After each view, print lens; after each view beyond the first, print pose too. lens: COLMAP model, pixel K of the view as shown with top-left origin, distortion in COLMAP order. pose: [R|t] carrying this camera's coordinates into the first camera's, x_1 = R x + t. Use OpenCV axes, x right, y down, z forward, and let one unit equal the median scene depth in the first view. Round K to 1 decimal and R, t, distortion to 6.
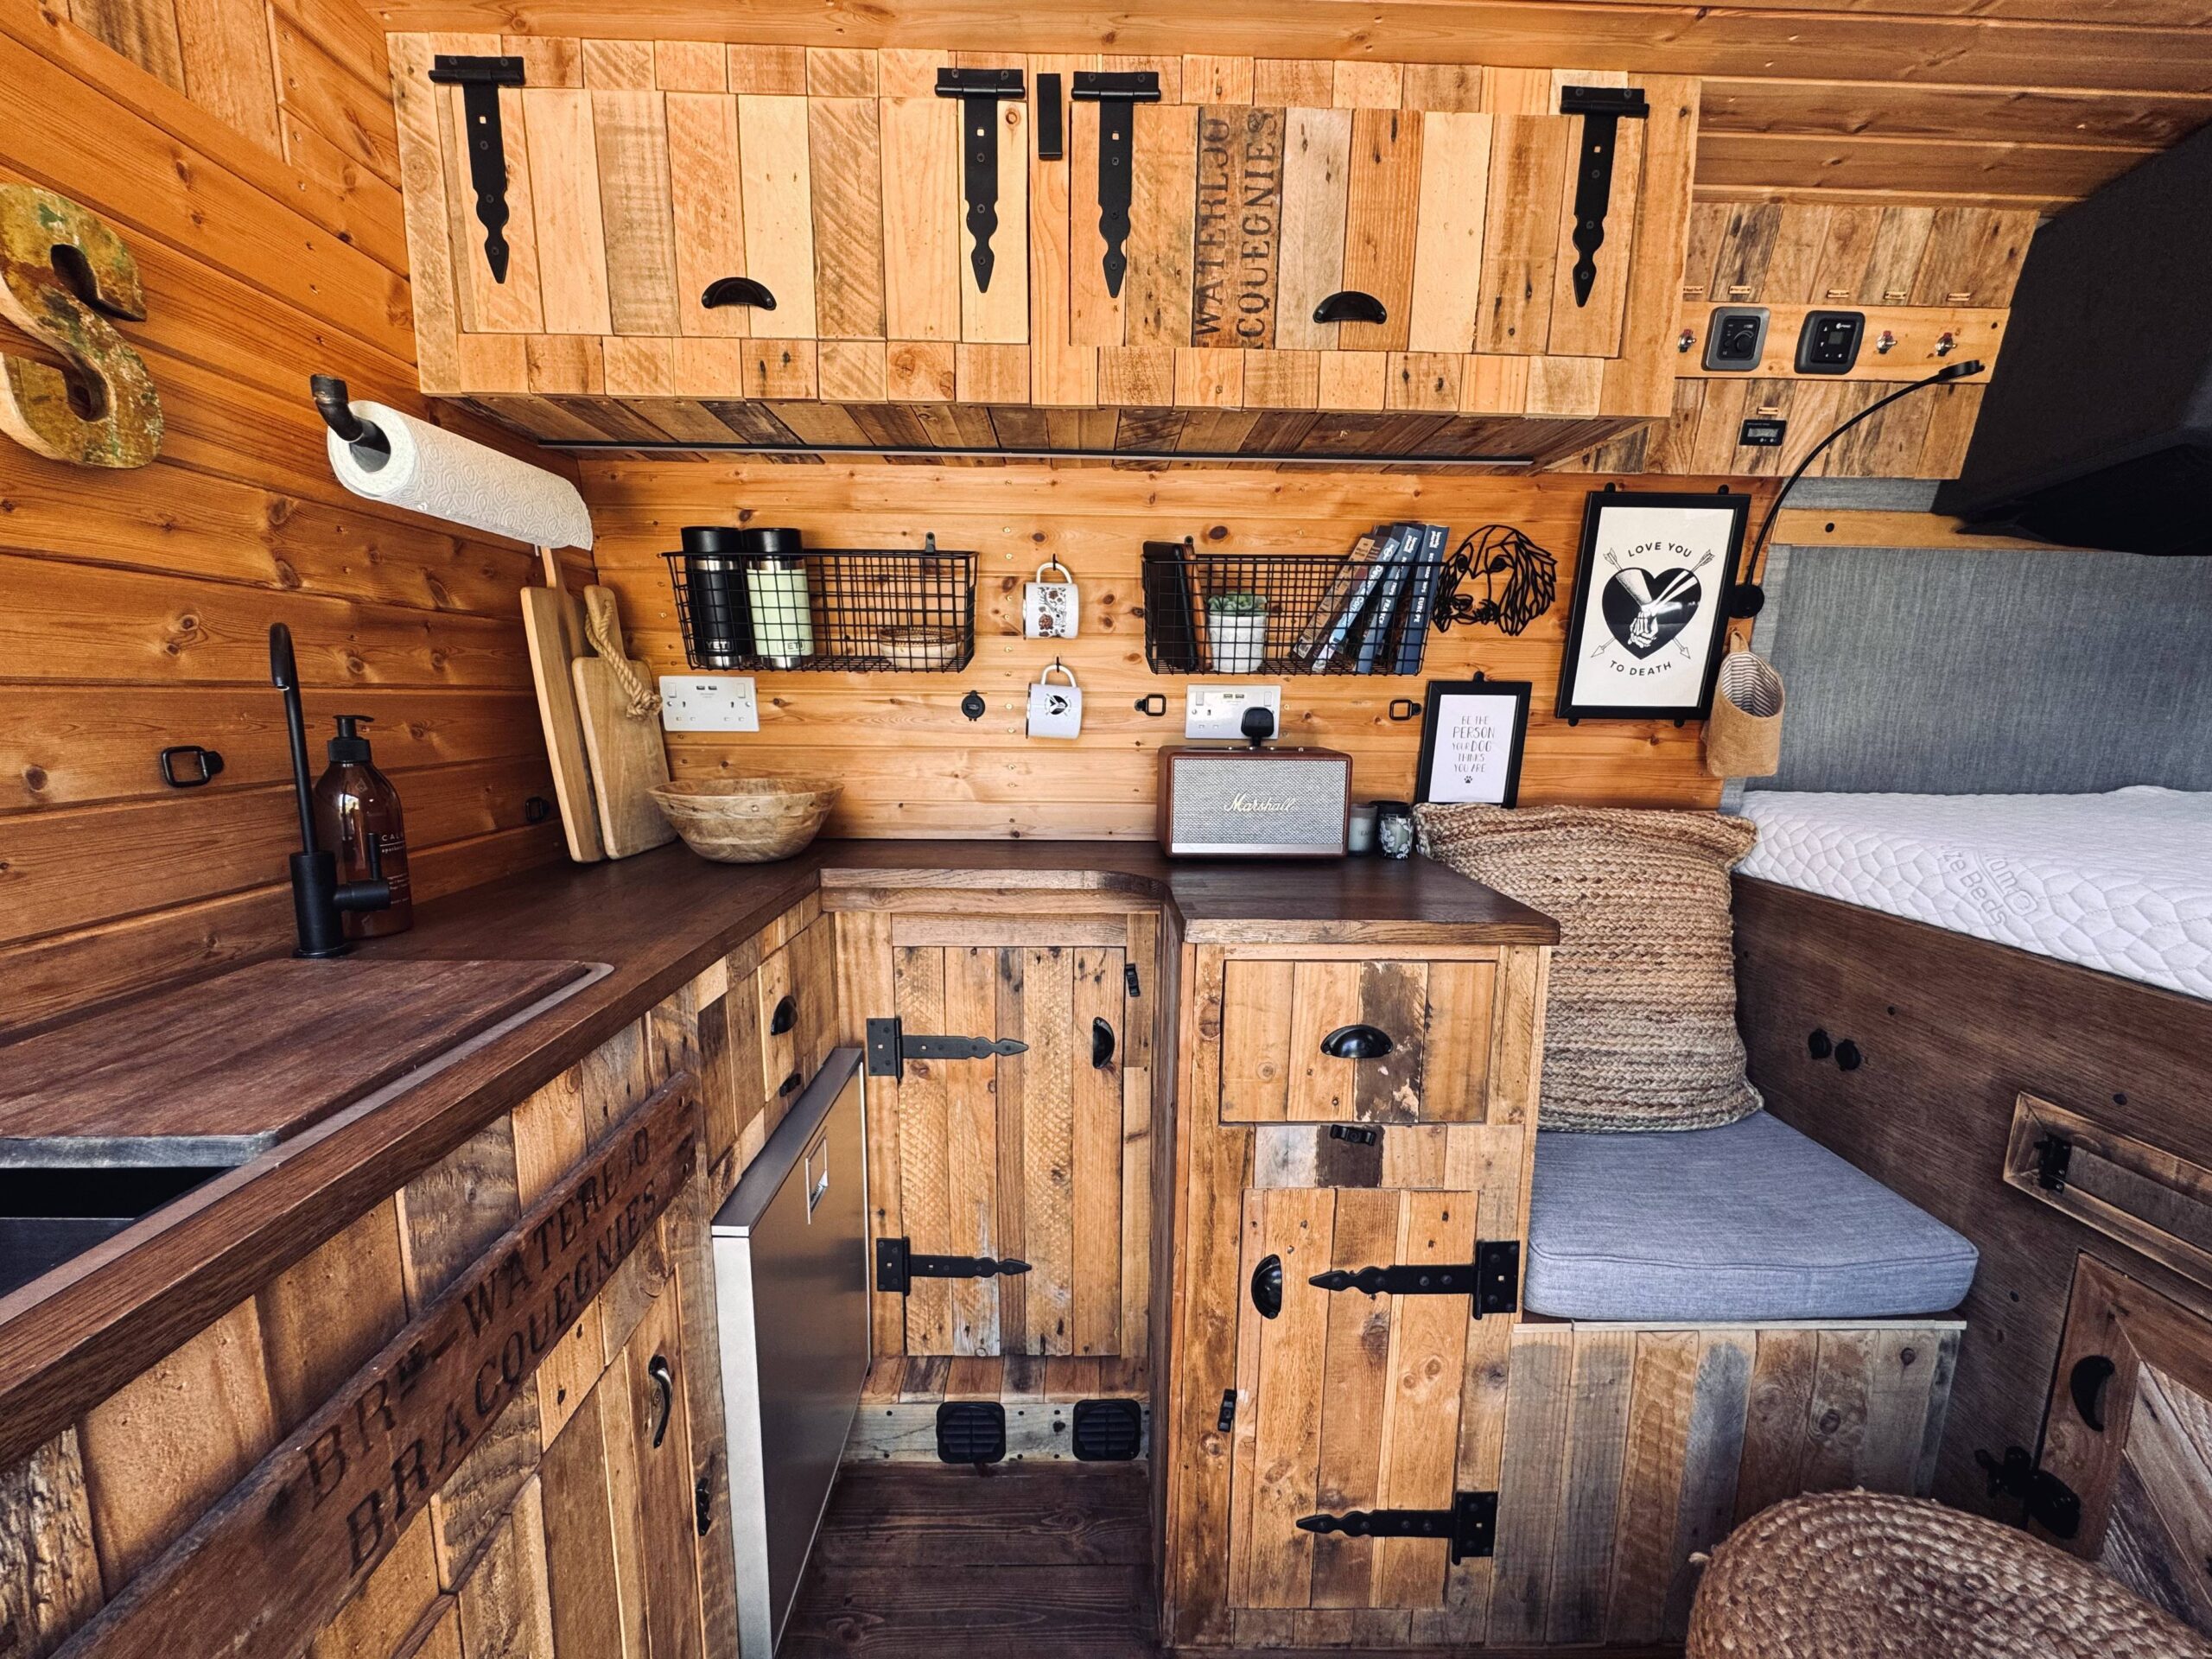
lens RADIAL K [[886.2, 0, 1104.5], [0, 886.2, 830.4], [0, 0, 1]] dist [-0.003797, 0.000266]
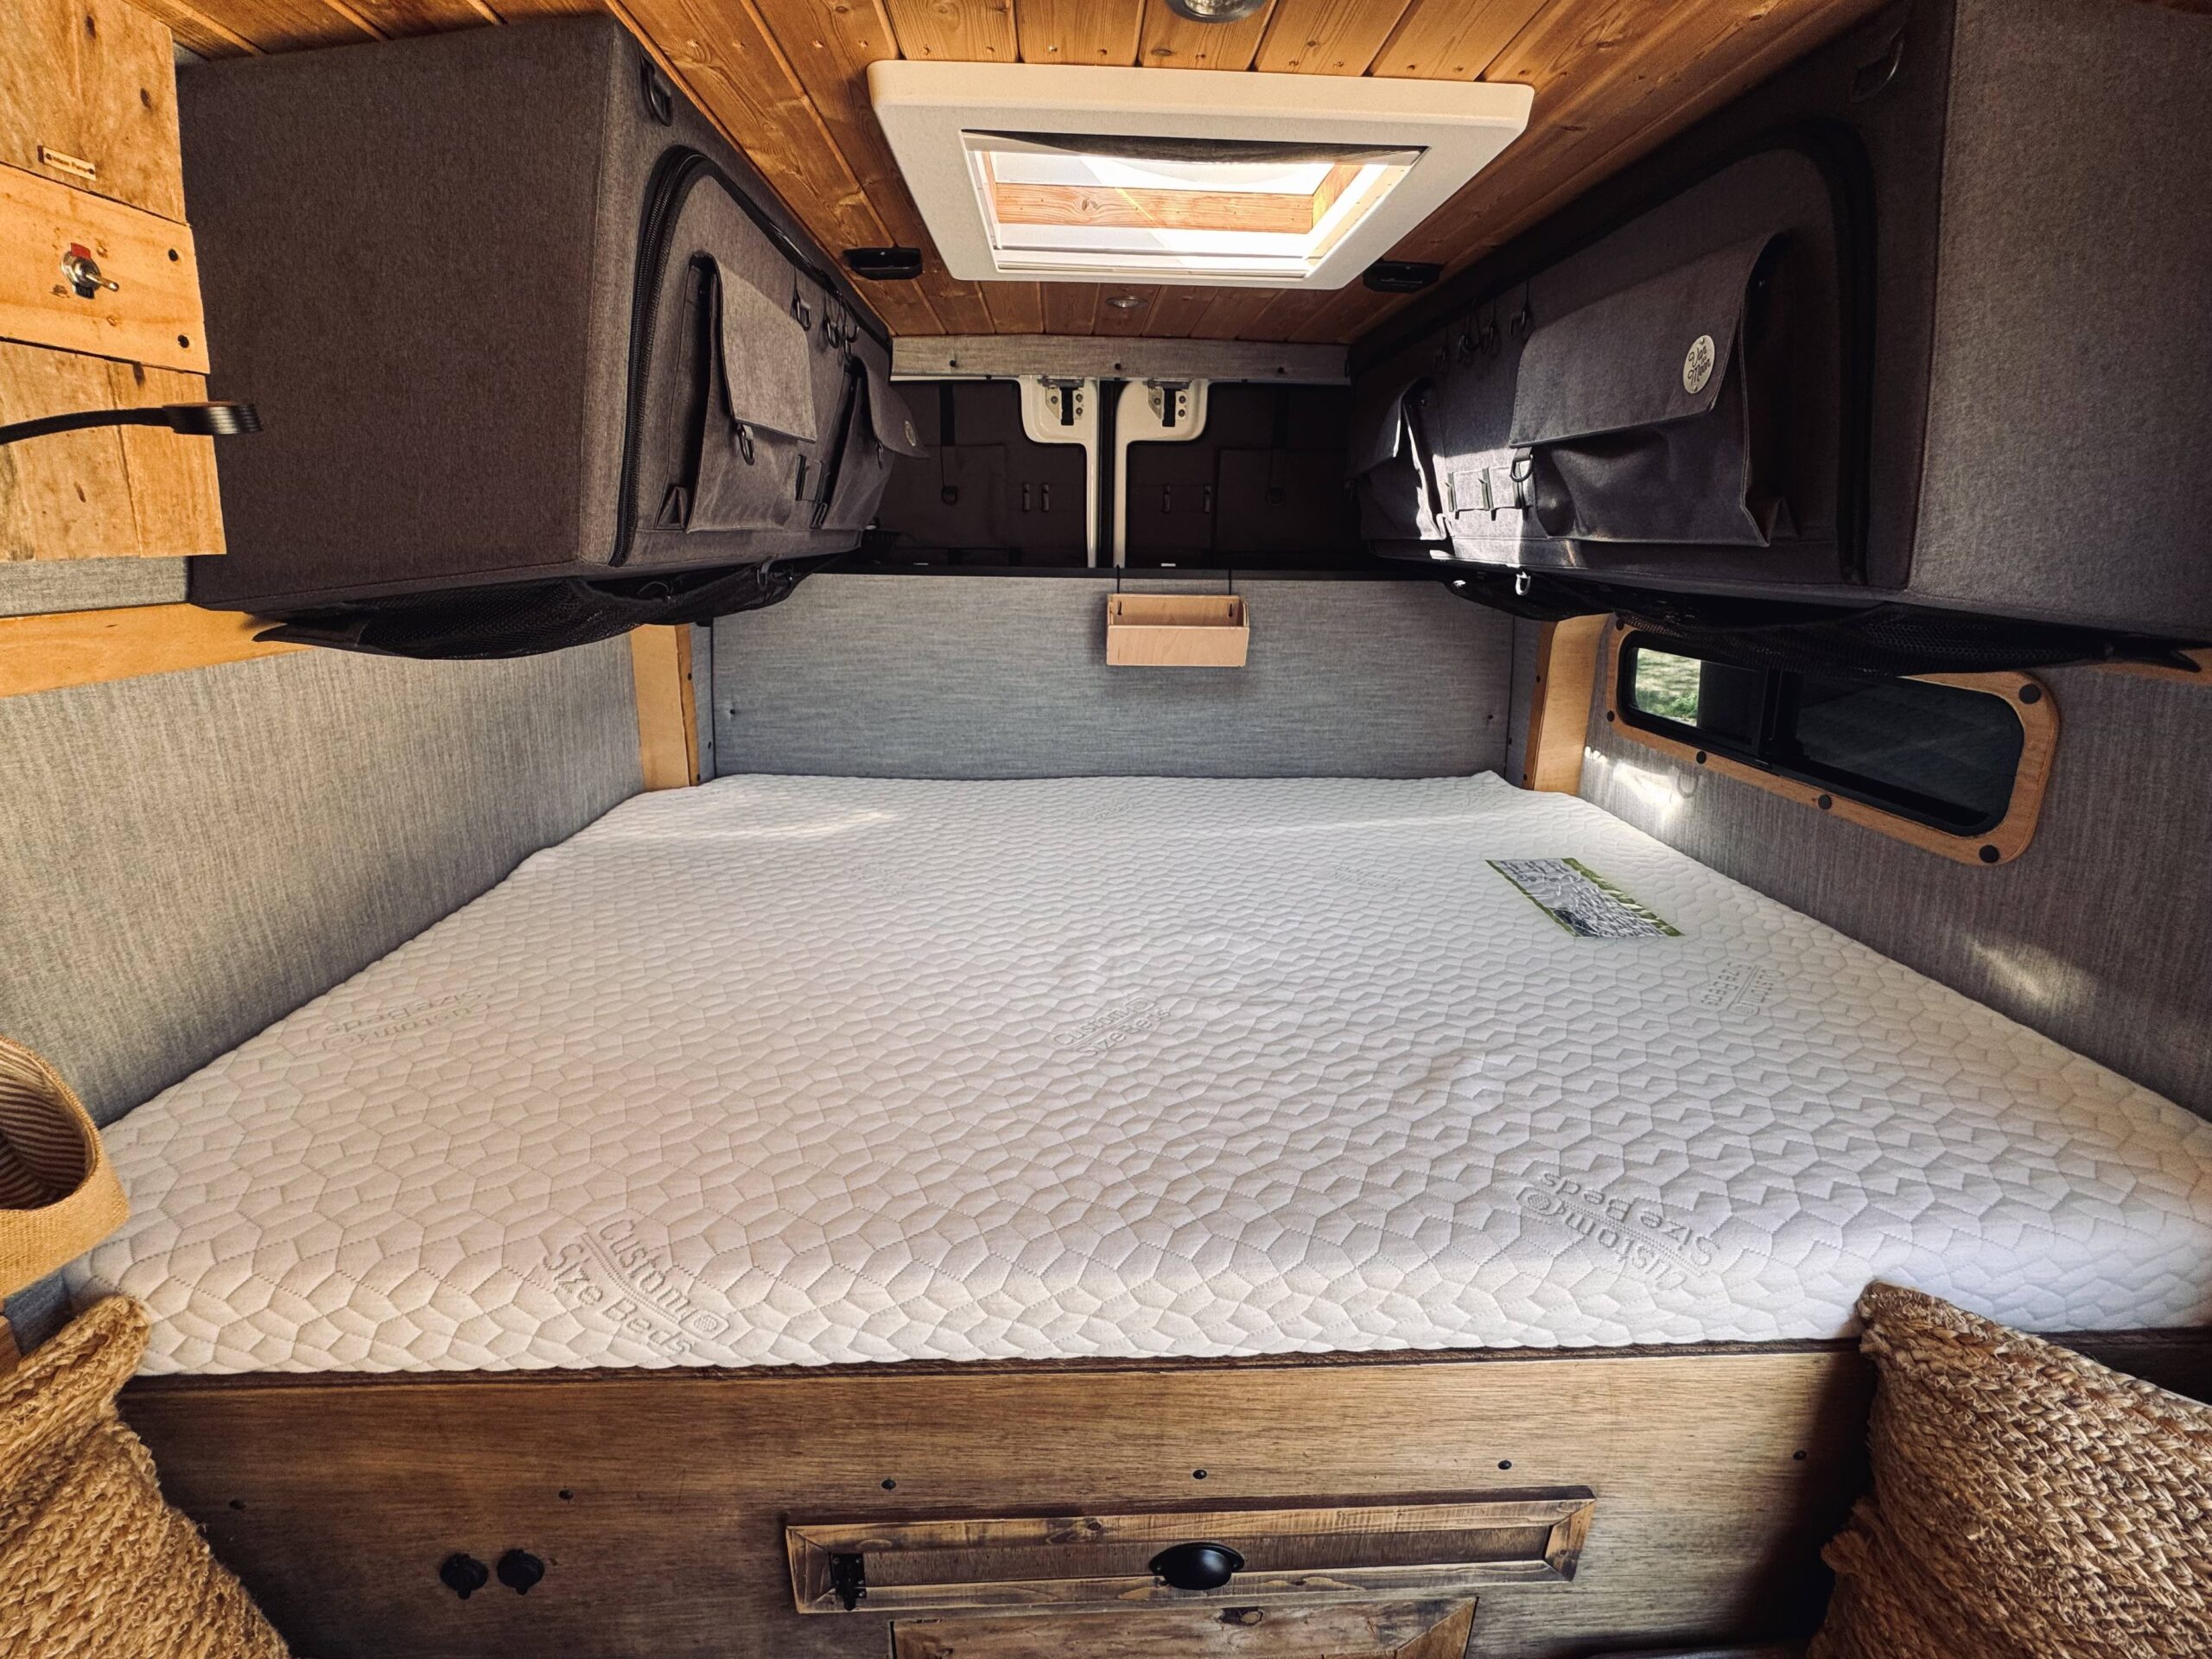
lens RADIAL K [[886.2, 0, 1103.9], [0, 886.2, 829.0], [0, 0, 1]] dist [-0.003797, 0.000266]
pose [[-0.019392, -0.332564, 0.942881, 0.441603], [0.136963, 0.933284, 0.331996, -0.375978], [-0.990386, 0.135578, 0.027450, 0.530360]]
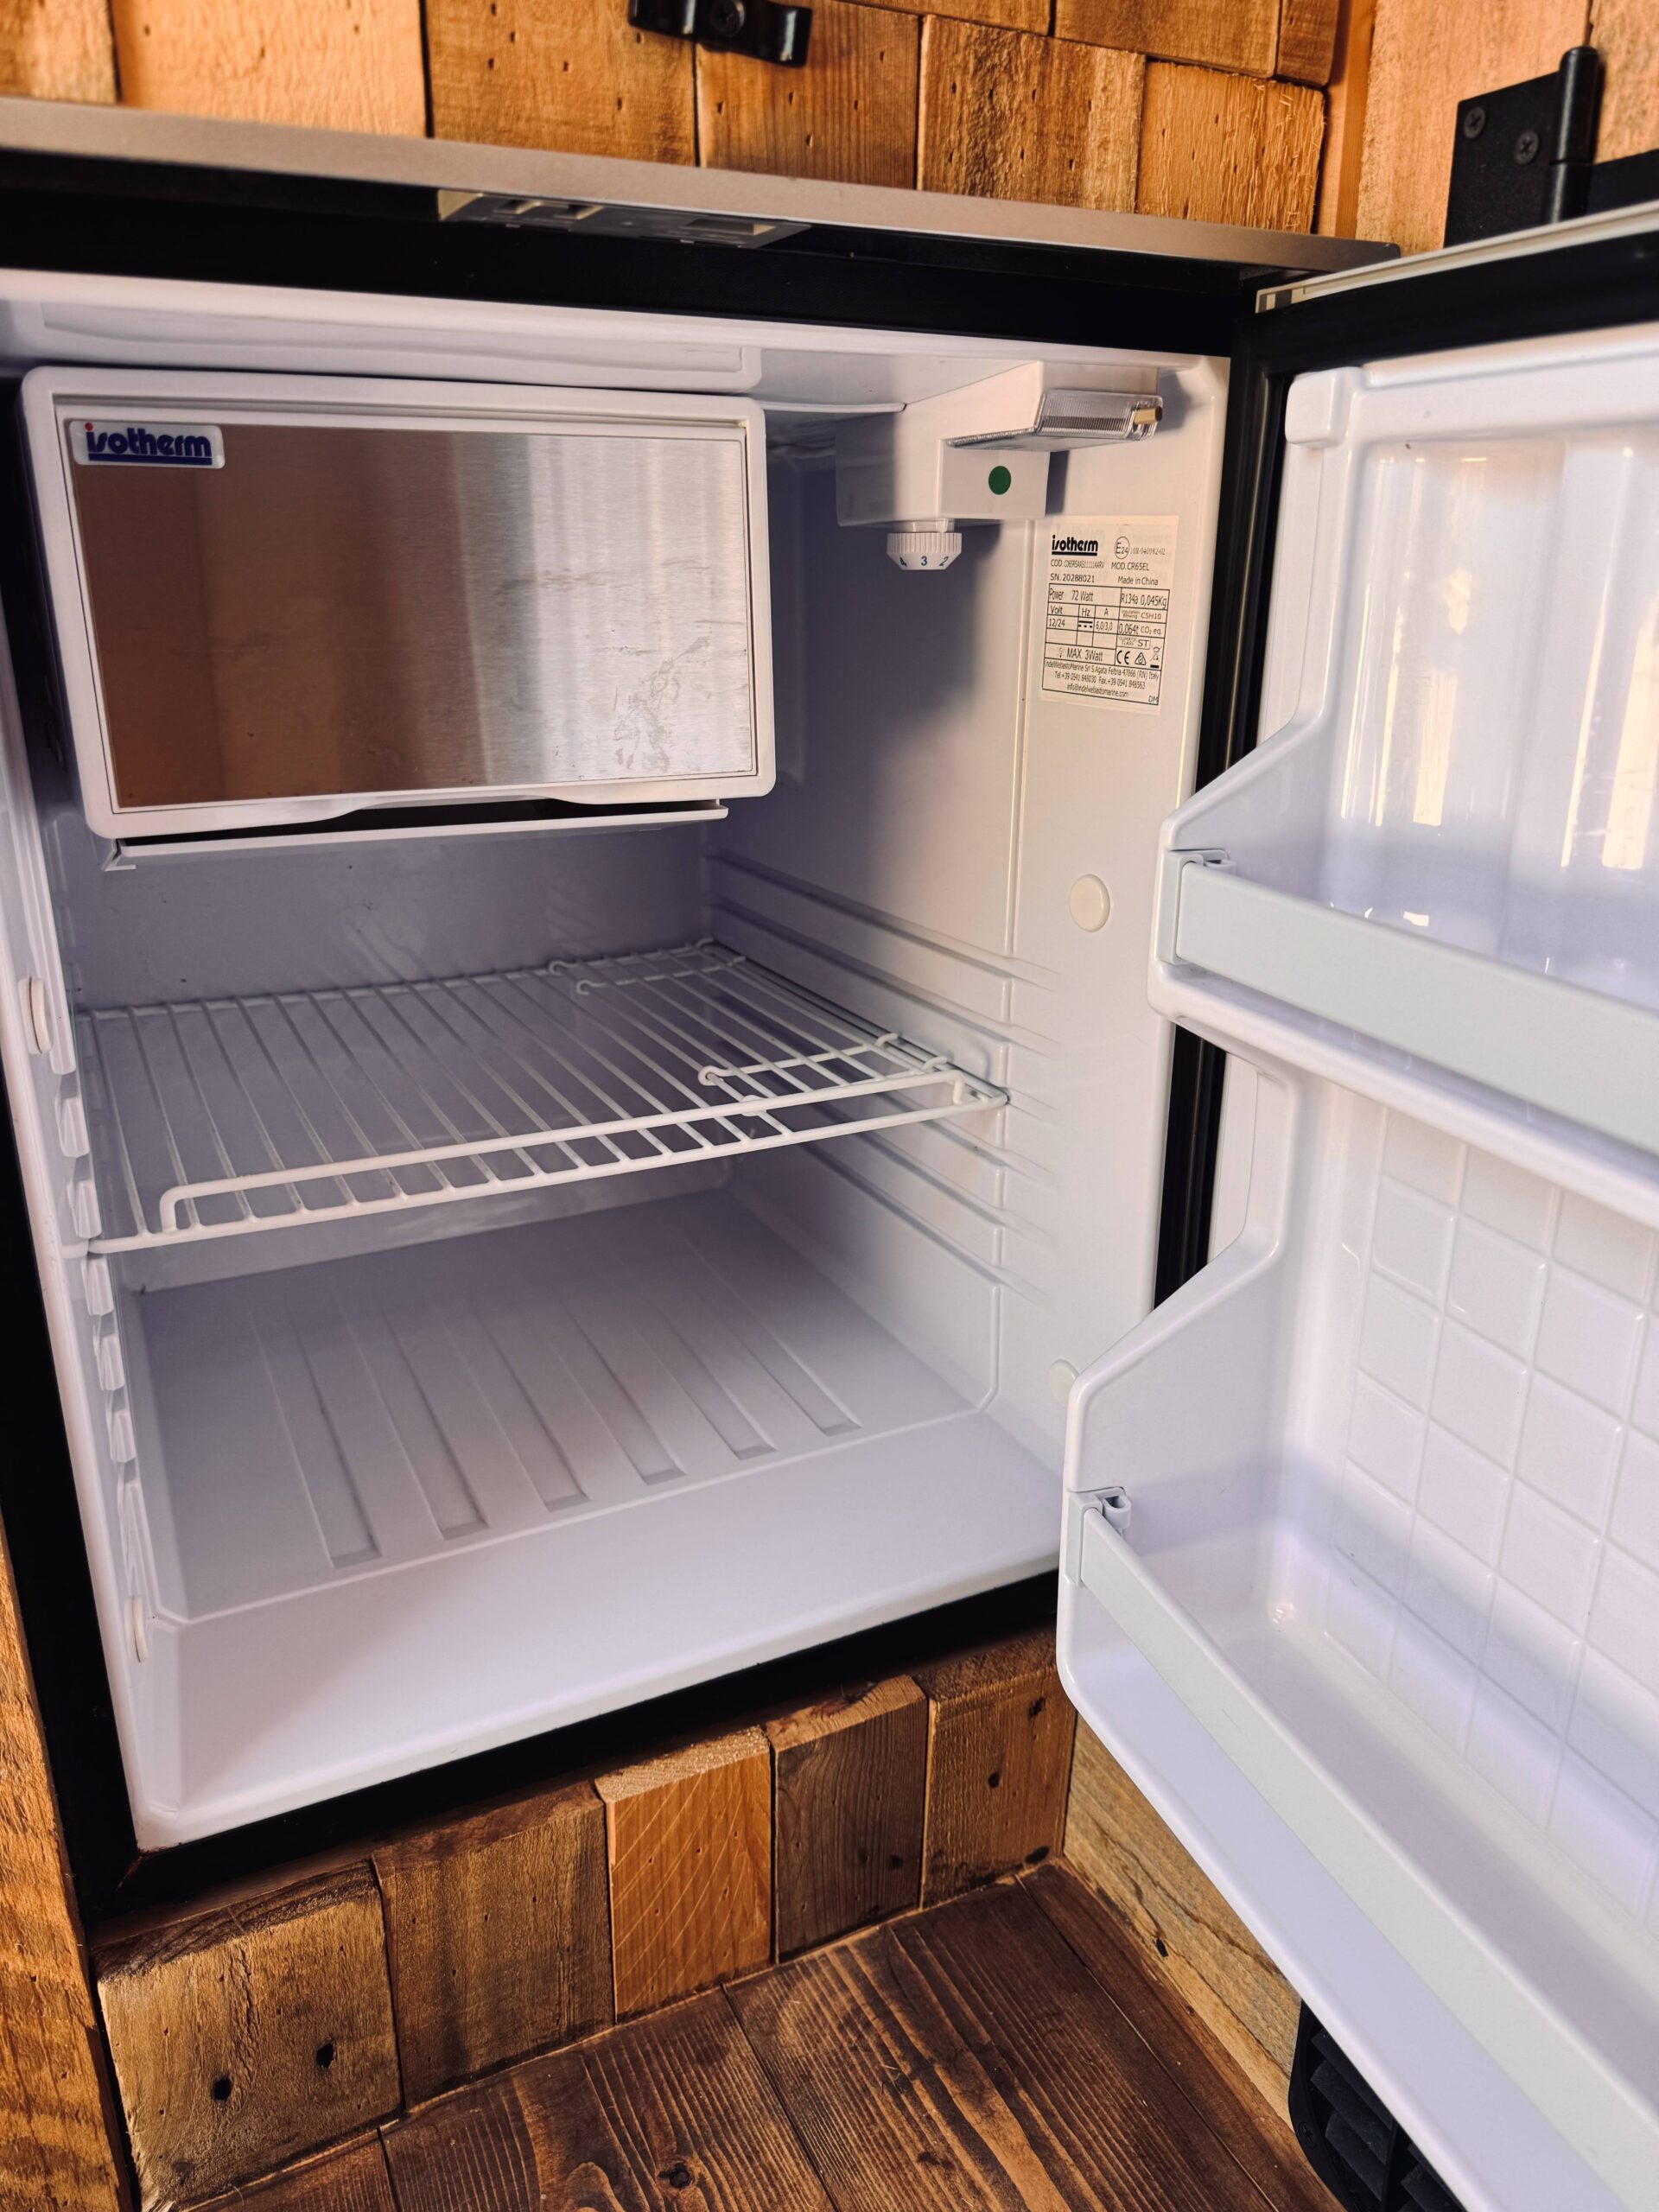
lens RADIAL K [[1562.8, 0, 832.8], [0, 1562.8, 1101.6], [0, 0, 1]] dist [0.036820, -0.049034]
pose [[0.426966, 0.280836, -0.859553, 0.055158], [-0.138724, 0.959642, 0.244629, 0.411610], [0.893563, 0.014792, 0.448693, 0.794009]]
